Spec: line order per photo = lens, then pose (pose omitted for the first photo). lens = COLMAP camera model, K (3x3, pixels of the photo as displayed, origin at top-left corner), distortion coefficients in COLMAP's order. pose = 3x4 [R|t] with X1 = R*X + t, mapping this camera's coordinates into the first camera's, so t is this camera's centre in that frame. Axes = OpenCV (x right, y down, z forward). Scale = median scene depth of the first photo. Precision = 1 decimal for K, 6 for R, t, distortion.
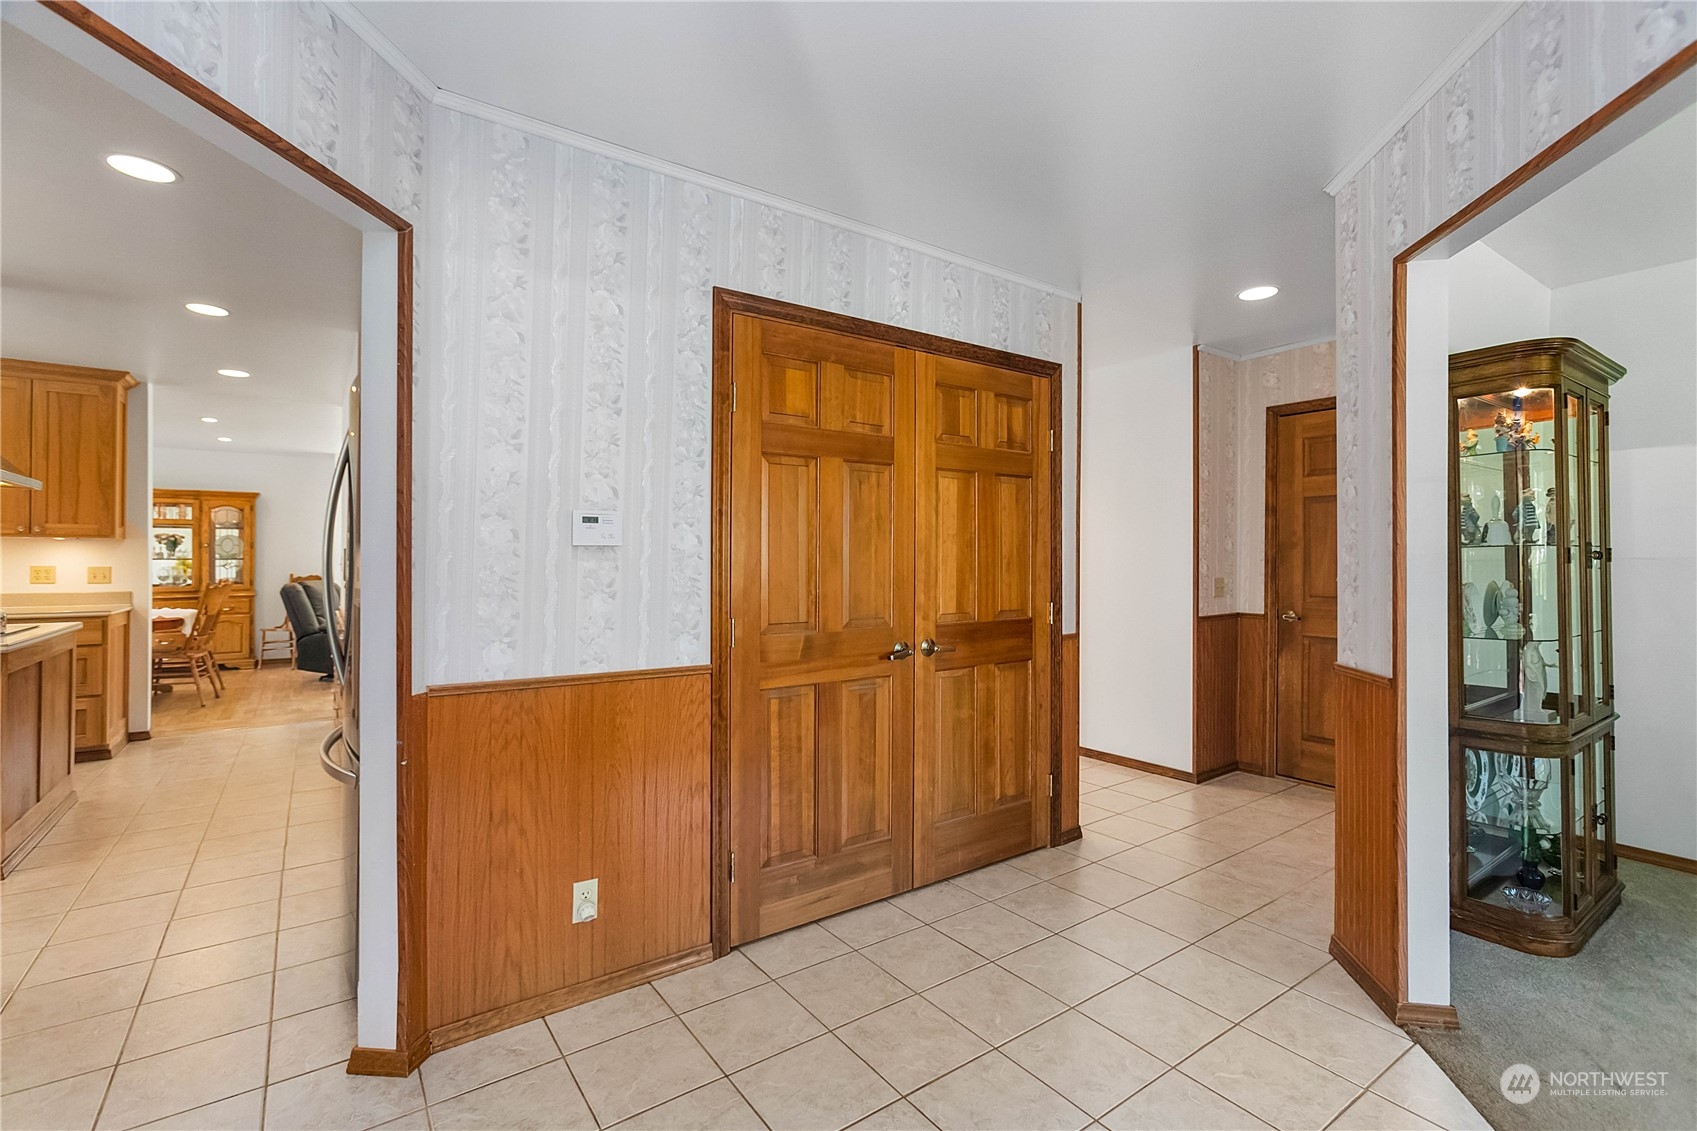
lens RADIAL K [[762.1, 0, 851.0], [0, 762.1, 557.7], [0, 0, 1]] dist [-0.007256, 0.001026]
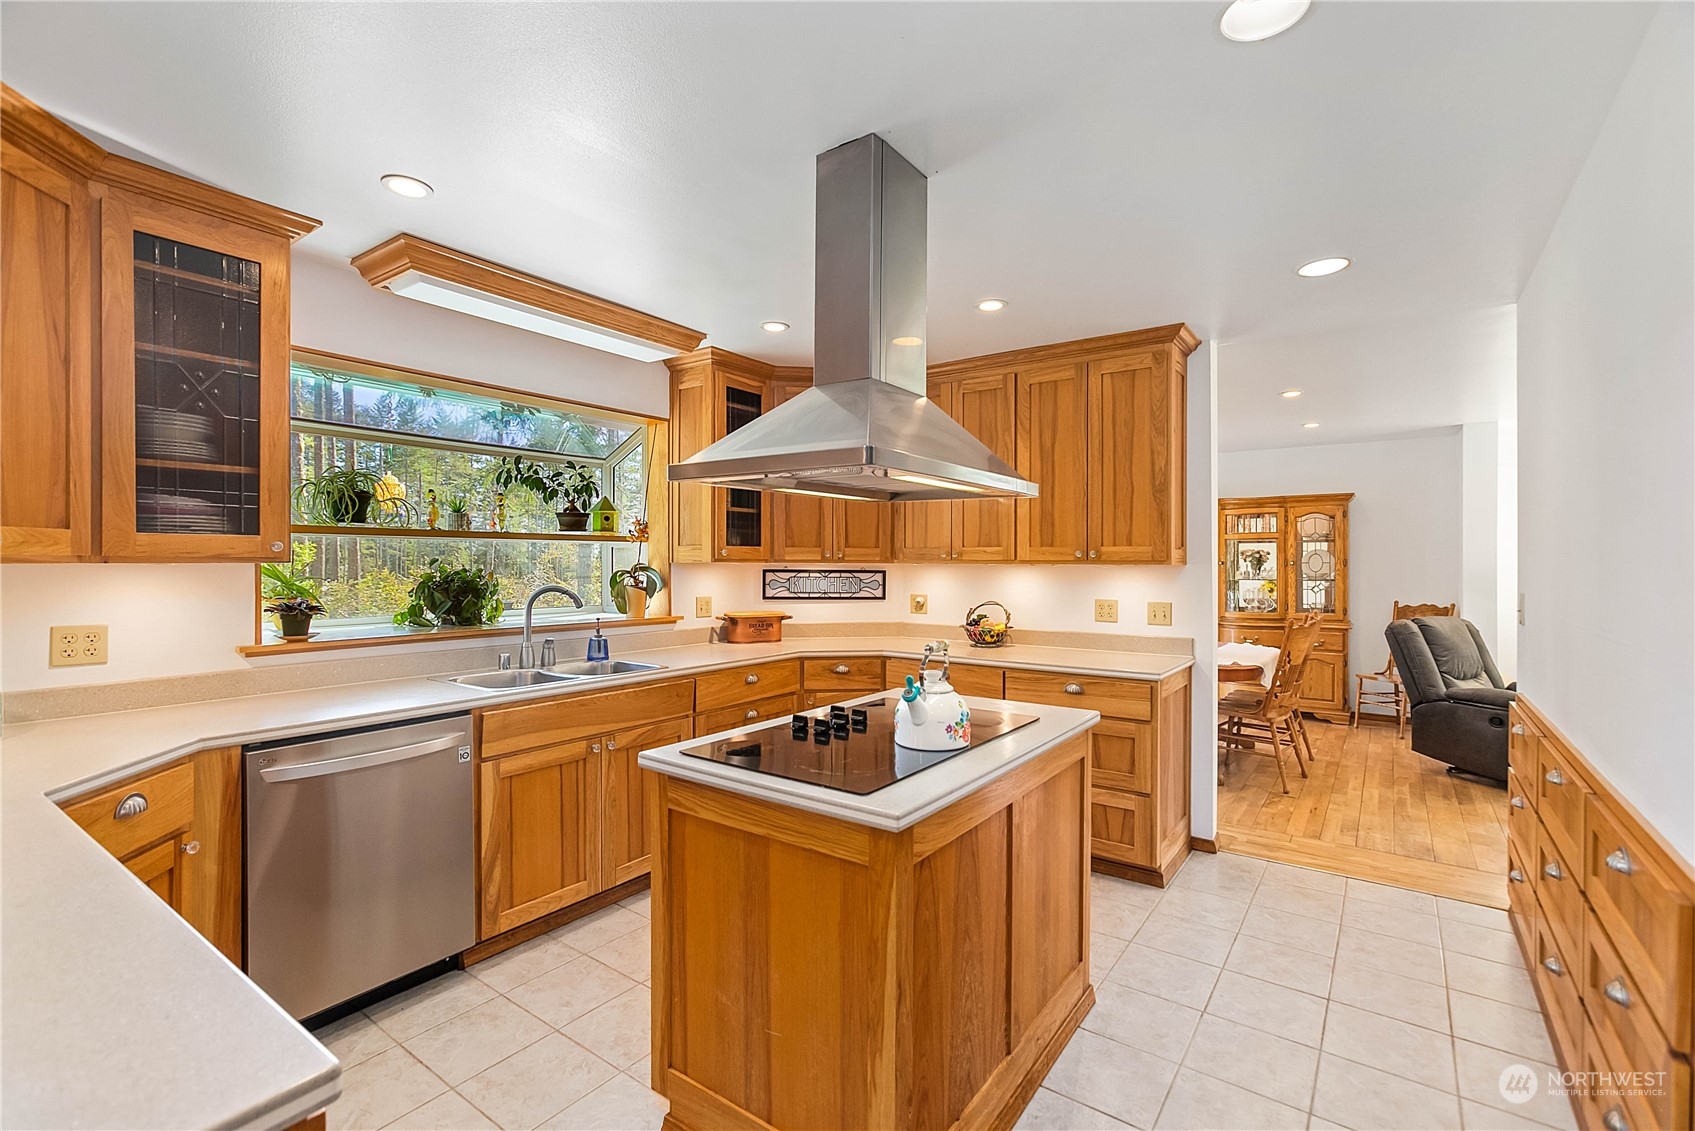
lens RADIAL K [[761.2, 0, 850.0], [0, 761.2, 557.7], [0, 0, 1]] dist [-0.007256, 0.001026]
pose [[0.326154, -0.007981, -0.945283, -0.254813], [0.000665, 0.999966, -0.008213, -0.017033], [0.945316, 0.002050, 0.326148, 0.310395]]
